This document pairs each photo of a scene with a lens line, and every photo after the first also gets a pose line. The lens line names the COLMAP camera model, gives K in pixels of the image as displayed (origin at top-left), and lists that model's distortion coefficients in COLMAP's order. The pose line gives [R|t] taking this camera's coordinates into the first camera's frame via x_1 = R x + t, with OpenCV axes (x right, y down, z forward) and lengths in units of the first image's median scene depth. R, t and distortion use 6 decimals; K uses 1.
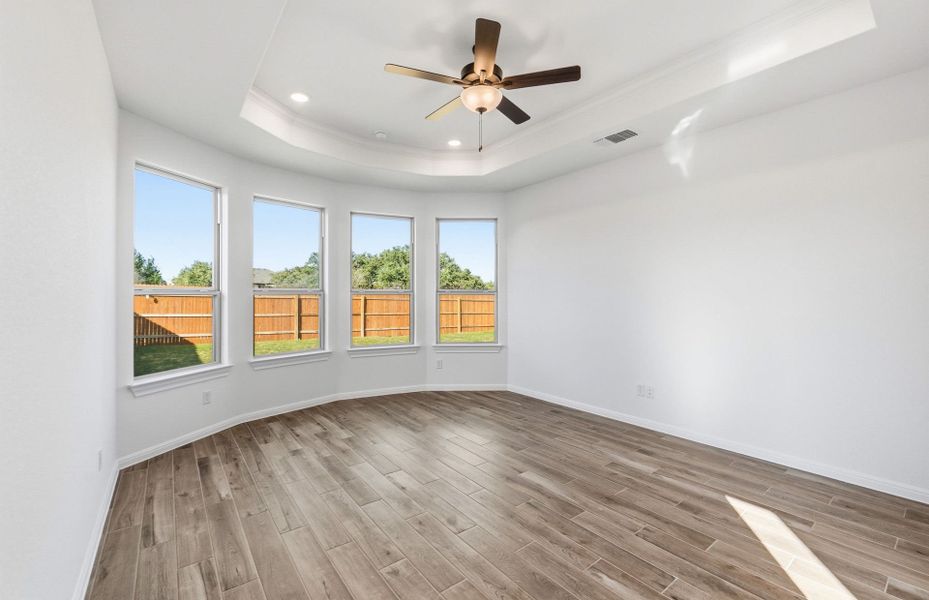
lens RADIAL K [[388.2, 0, 468.2], [0, 388.2, 293.1], [0, 0, 1]] dist [-0.002609, -0.000480]
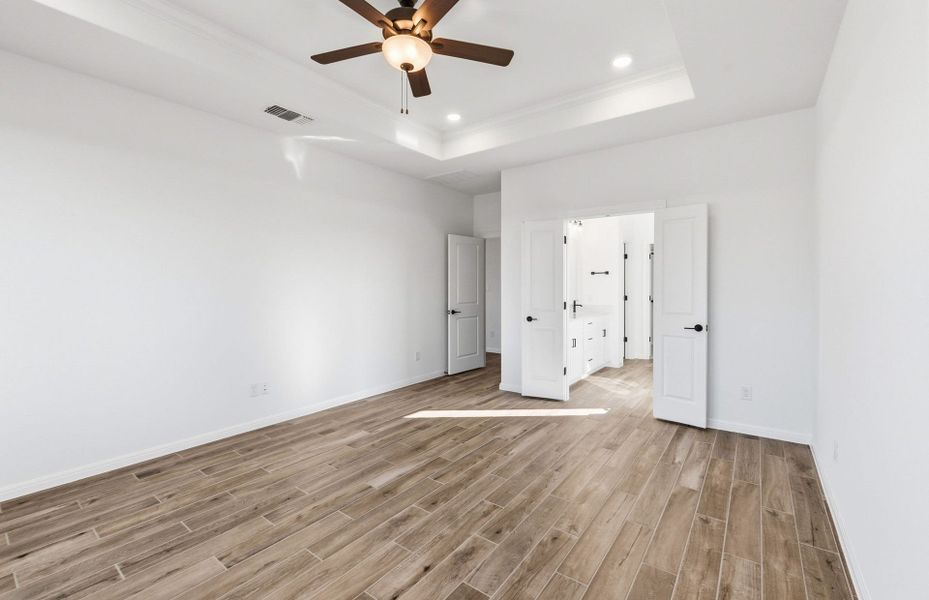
lens RADIAL K [[388.2, 0, 468.2], [0, 388.2, 293.1], [0, 0, 1]] dist [-0.002609, -0.000480]
pose [[-0.262122, -0.012844, 0.964949, -0.733281], [-0.003334, 0.999918, 0.012404, 0.011244], [-0.965029, 0.000035, -0.262143, 0.974774]]
